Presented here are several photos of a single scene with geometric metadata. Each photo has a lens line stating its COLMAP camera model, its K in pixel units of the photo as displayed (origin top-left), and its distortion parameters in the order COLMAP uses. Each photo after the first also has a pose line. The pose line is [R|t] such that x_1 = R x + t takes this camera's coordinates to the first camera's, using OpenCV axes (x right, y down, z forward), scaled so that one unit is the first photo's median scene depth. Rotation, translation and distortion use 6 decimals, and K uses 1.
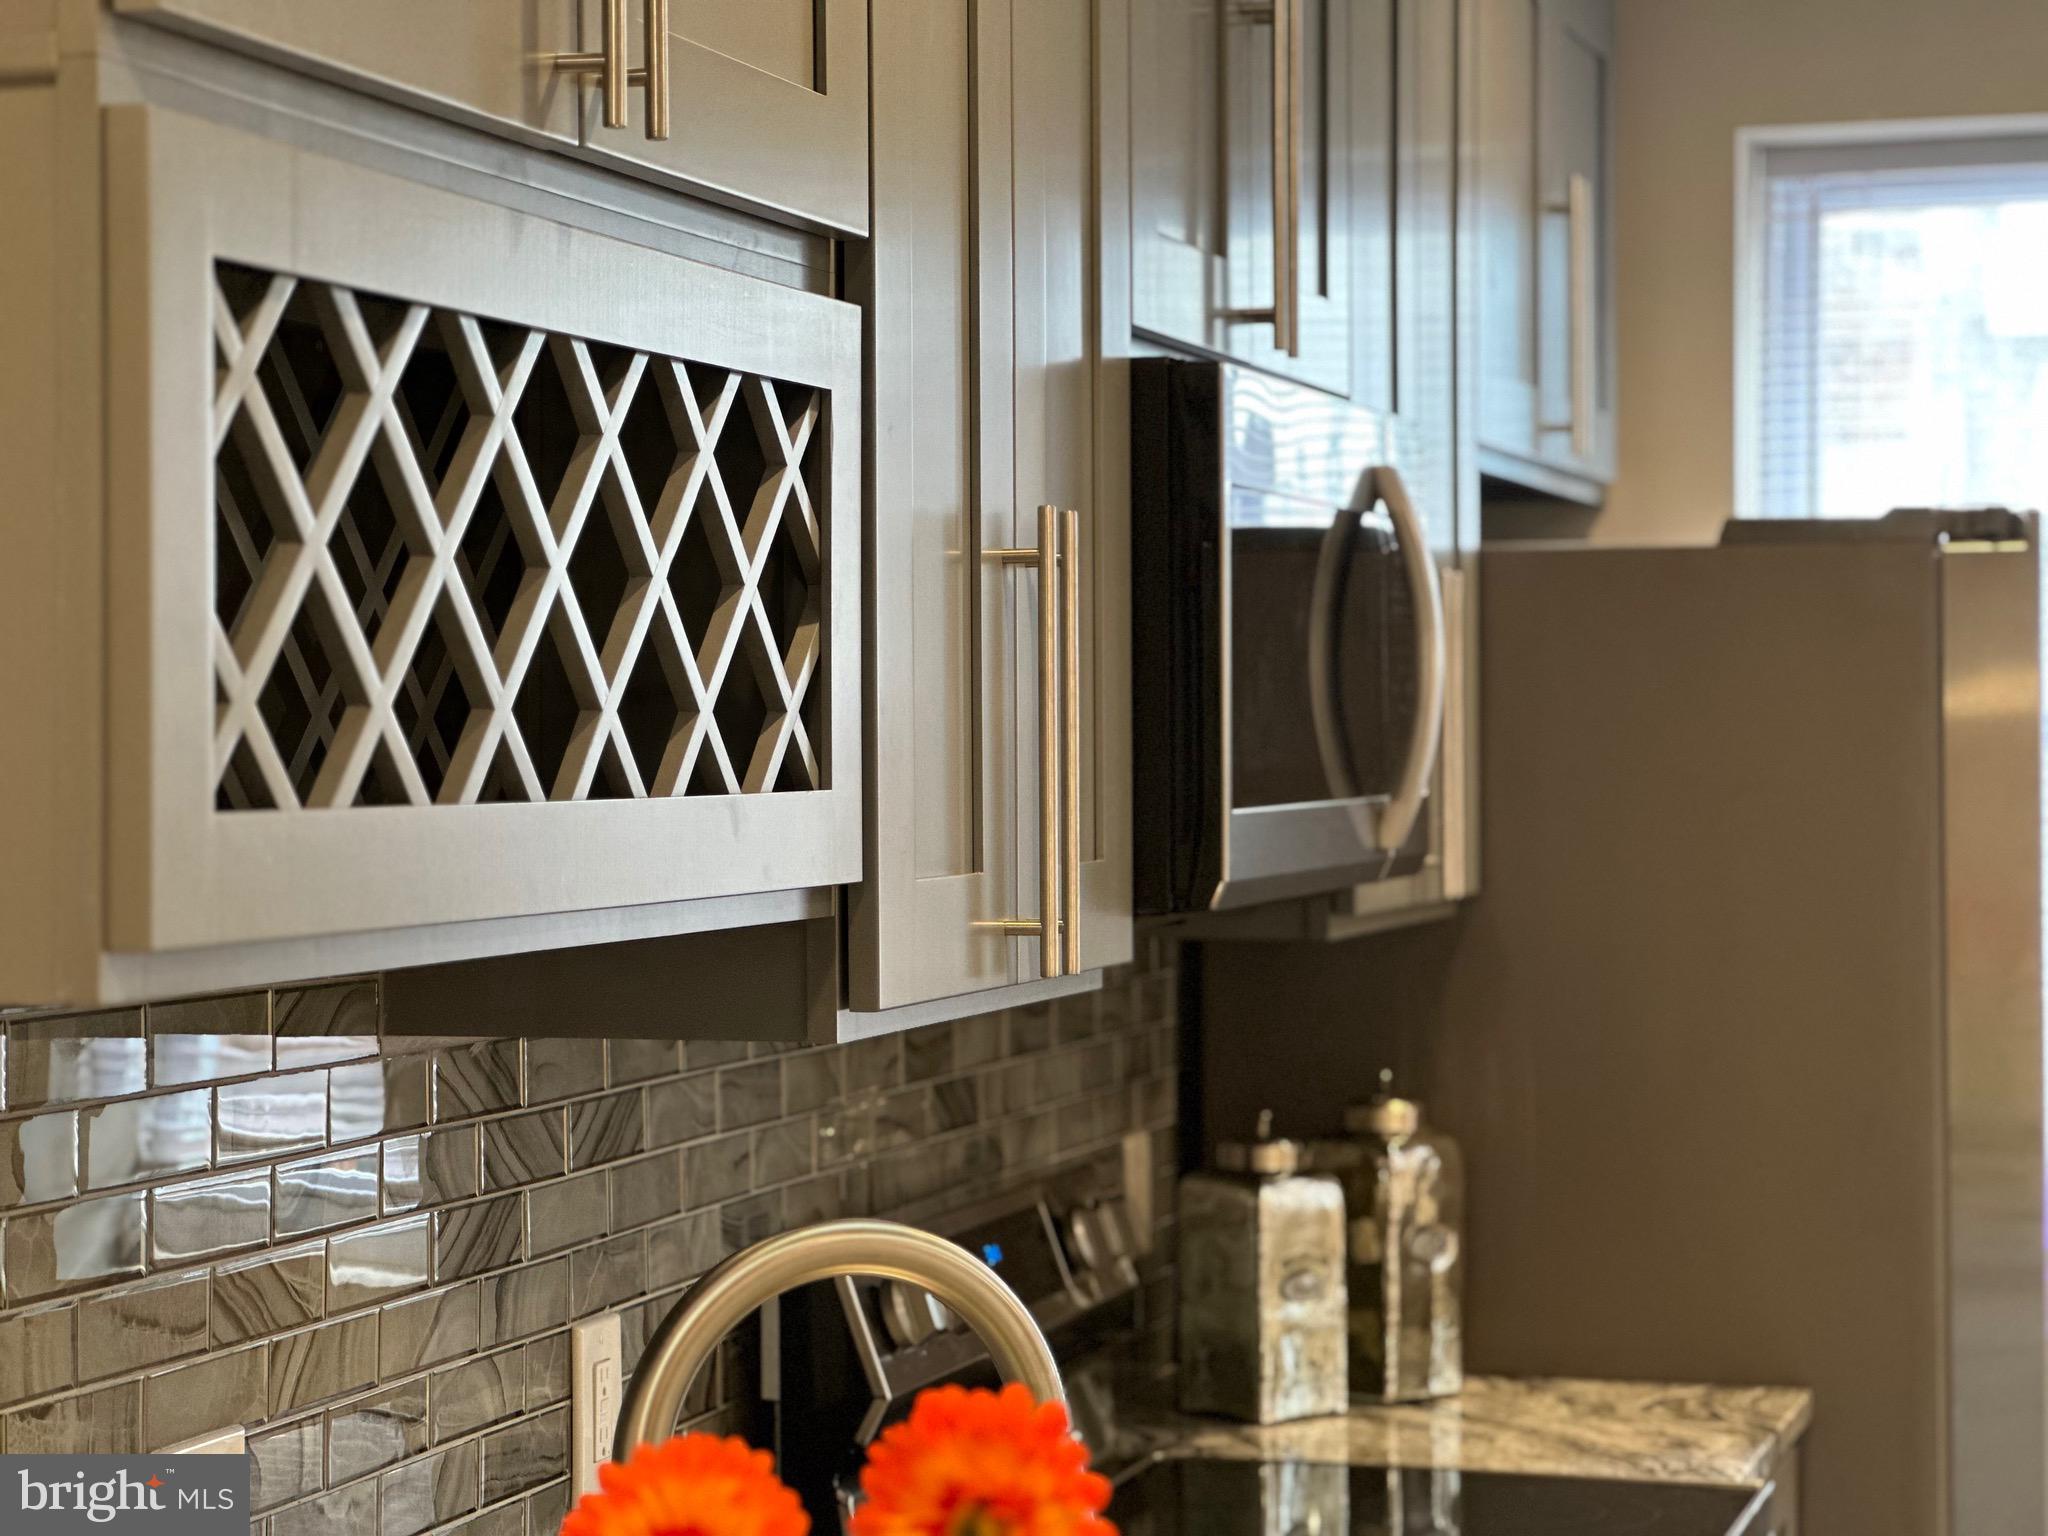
lens RADIAL K [[4596.1, 0, 1023.0], [0, 4596.1, 770.7], [0, 0, 1]] dist [0.093150, 0.000000]
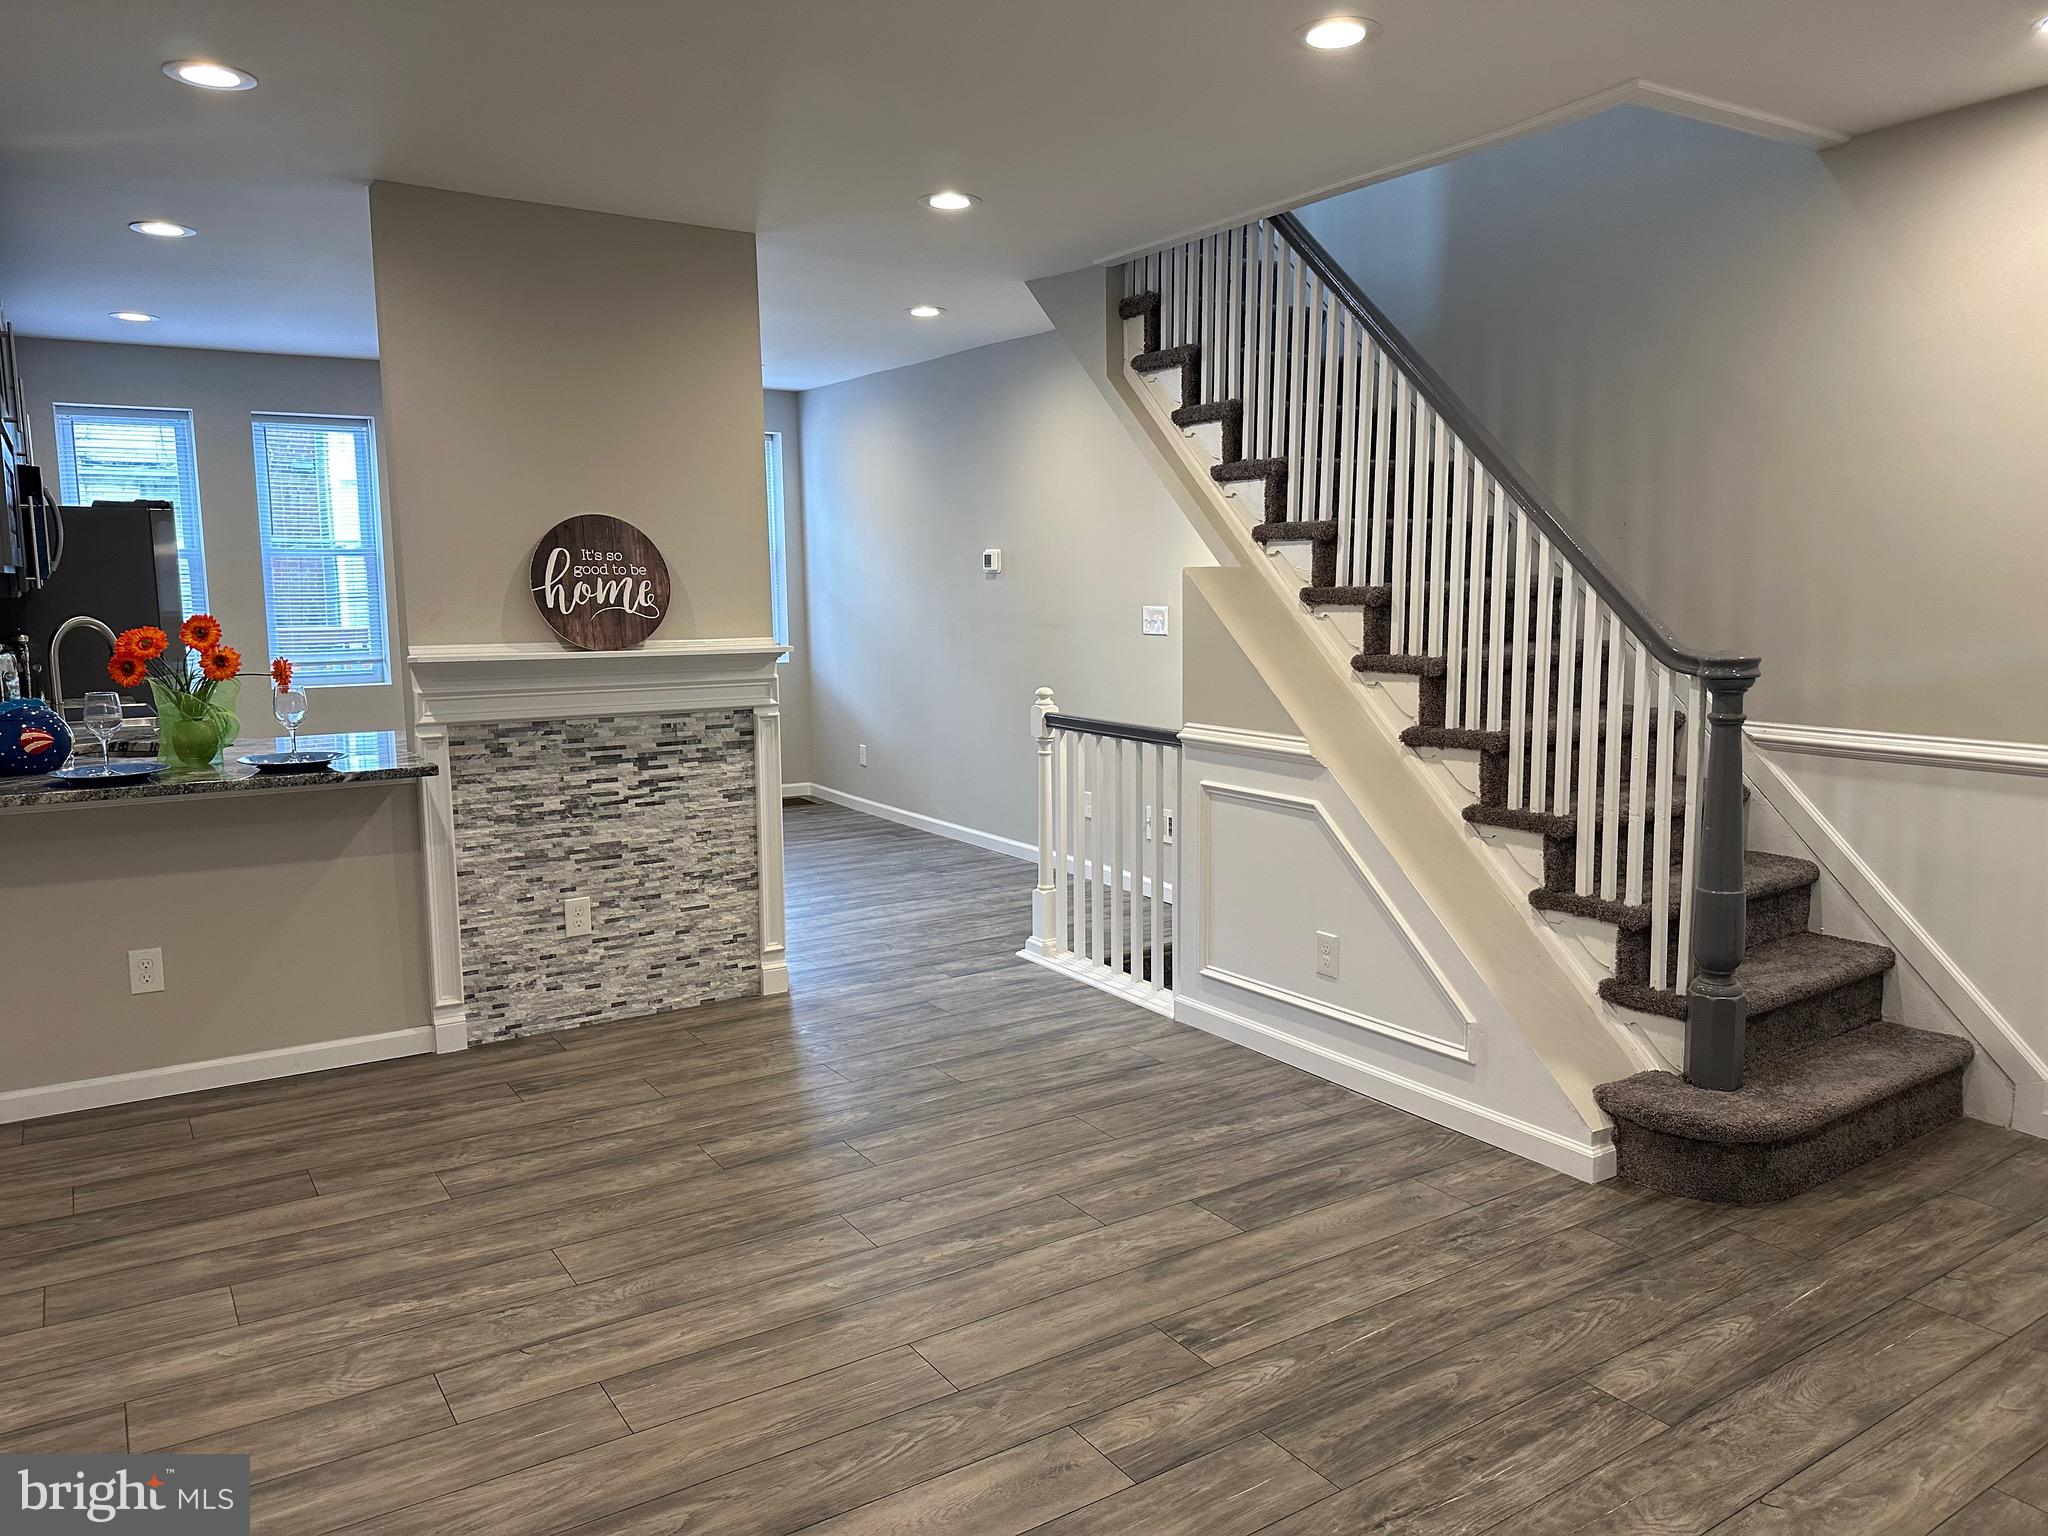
lens RADIAL K [[1447.1, 0, 1043.0], [0, 1447.1, 767.6], [0, 0, 1]] dist [0.063664, -0.083575]
pose [[0.643418, -0.100581, 0.758878, -0.503314], [0.008849, 0.992242, 0.124008, 0.047359], [-0.765463, -0.073074, 0.639317, -0.871653]]
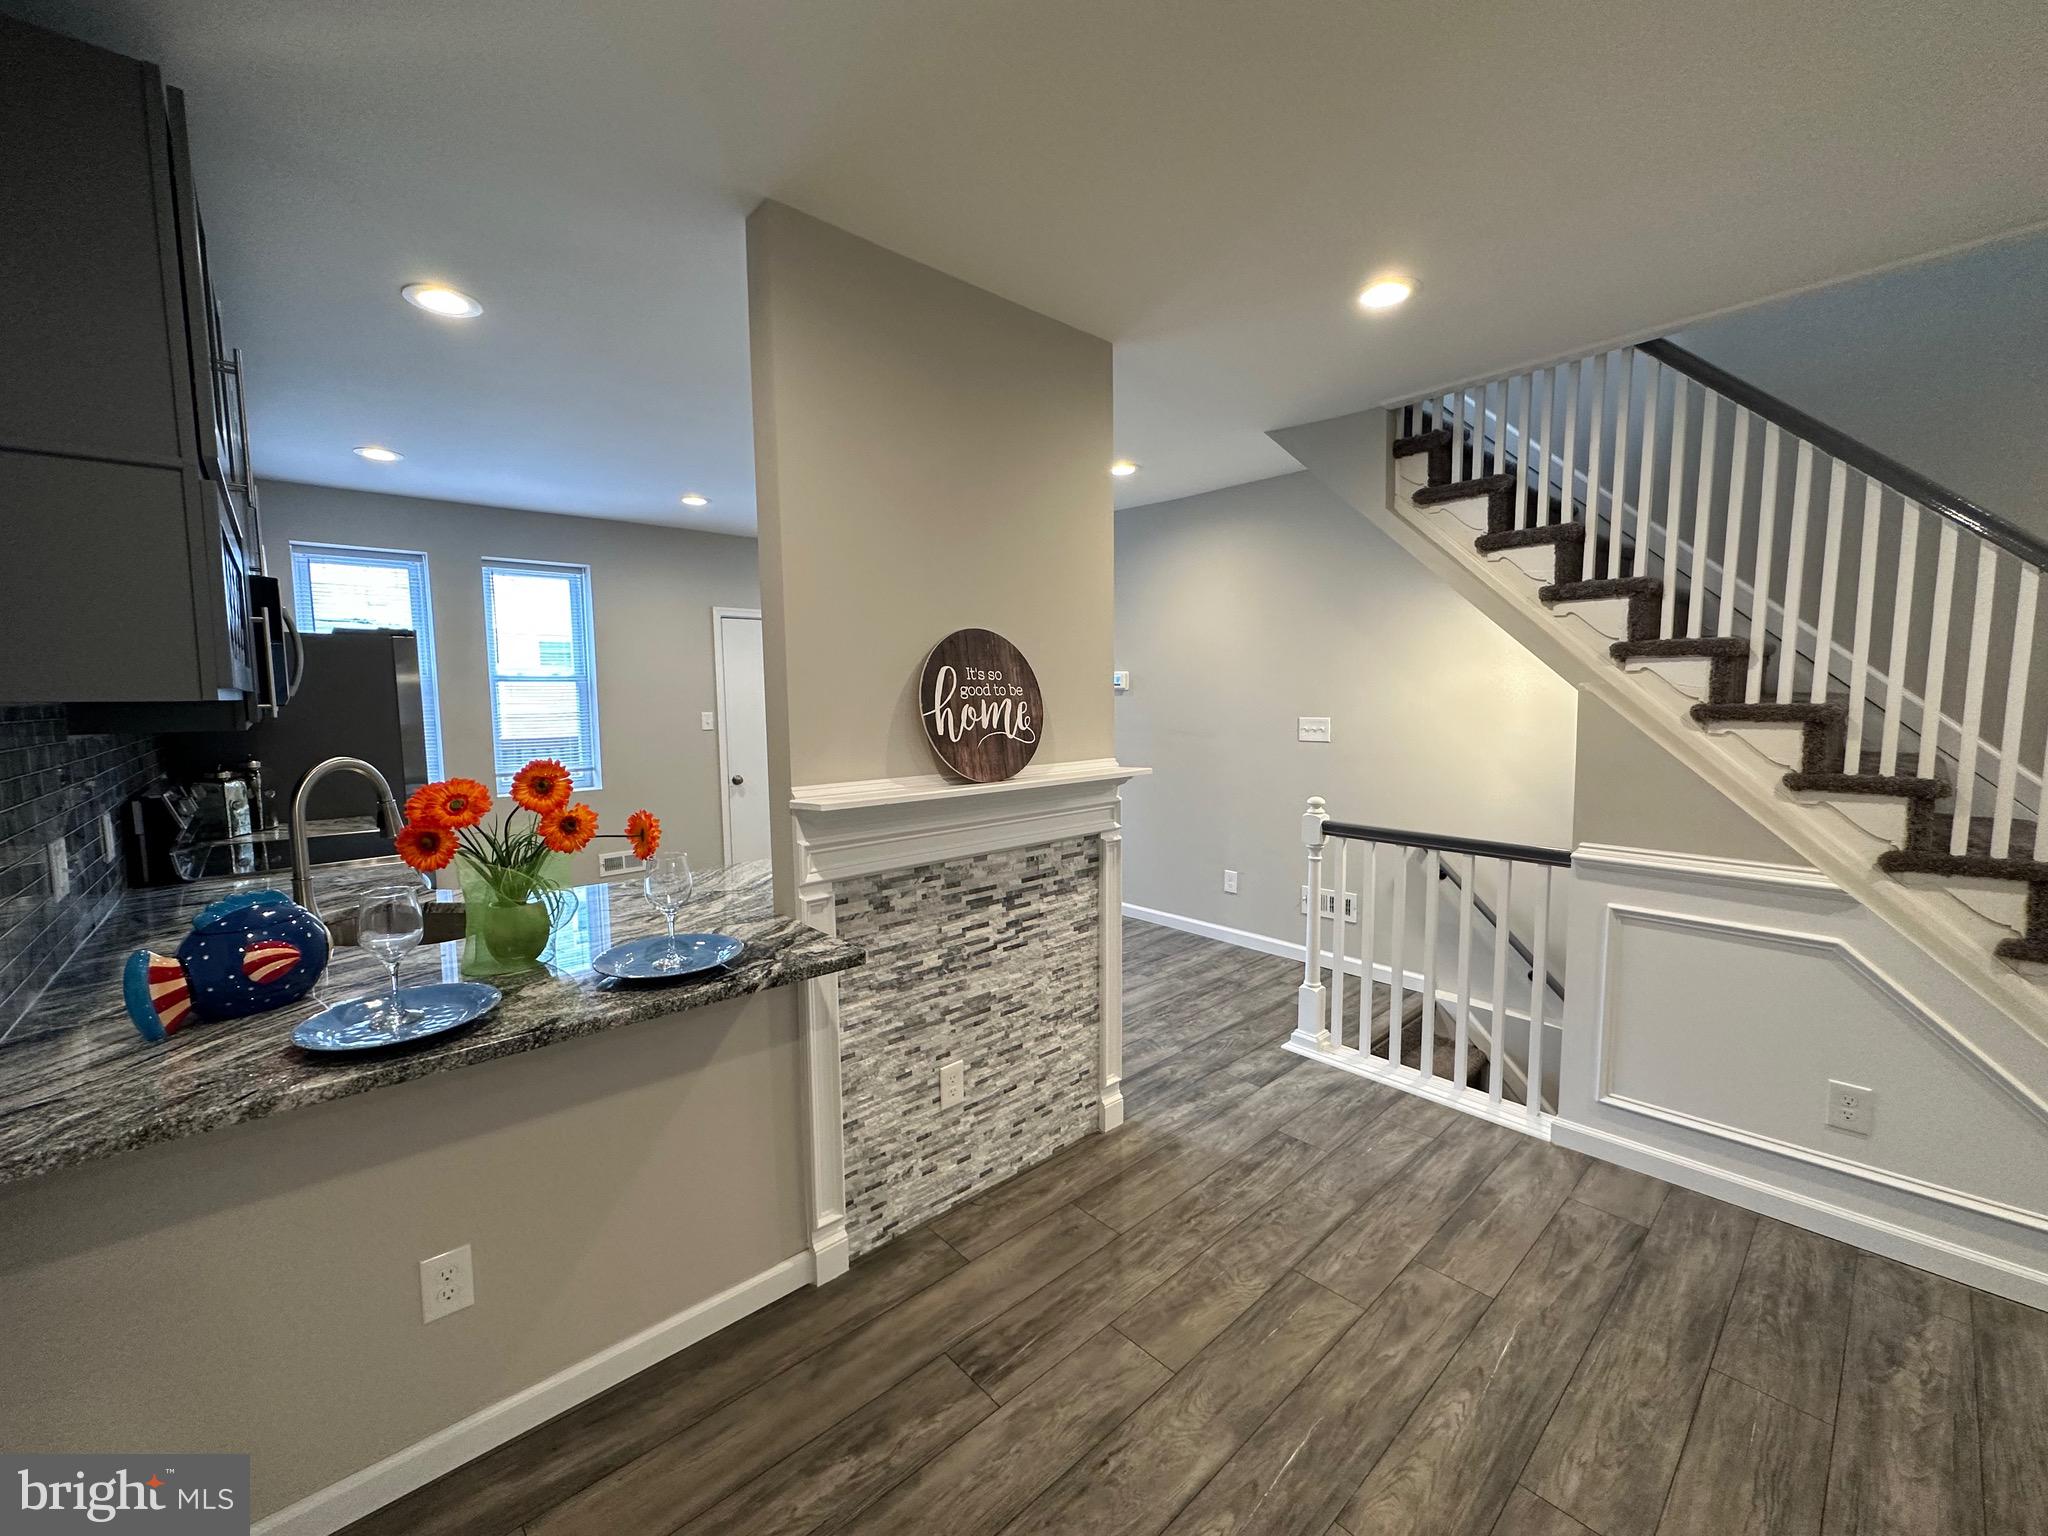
lens RADIAL K [[822.3, 0, 1024.3], [0, 822.3, 767.4], [0, 0, 1]] dist [-0.006499, 0.002340]
pose [[0.526053, -0.078935, 0.846780, -0.261921], [0.014643, 0.996376, 0.083783, 0.035272], [-0.850325, -0.031675, 0.525303, -0.001785]]
